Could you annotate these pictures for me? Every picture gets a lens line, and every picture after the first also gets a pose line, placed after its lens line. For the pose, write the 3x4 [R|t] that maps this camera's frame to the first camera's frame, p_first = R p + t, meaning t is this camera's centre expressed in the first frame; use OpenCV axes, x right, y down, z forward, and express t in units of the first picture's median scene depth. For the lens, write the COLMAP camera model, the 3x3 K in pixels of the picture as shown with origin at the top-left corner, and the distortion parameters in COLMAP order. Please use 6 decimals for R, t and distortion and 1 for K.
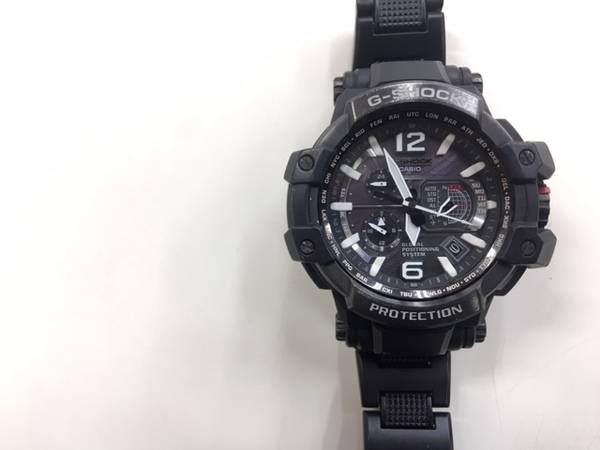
lens RADIAL K [[510.0, 0, 300.0], [0, 510.0, 225.8], [0, 0, 1]] dist [0.003440, 0.001339]
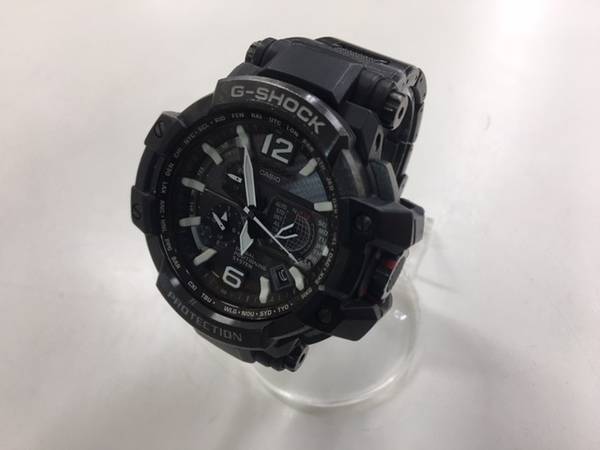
lens RADIAL K [[510.0, 0, 299.8], [0, 510.0, 224.7], [0, 0, 1]] dist [0.003440, 0.001339]
pose [[0.885838, 0.407676, -0.221567, 0.503991], [-0.345419, 0.898245, 0.271738, -0.301051], [0.309803, -0.164182, 0.936518, 0.173106]]
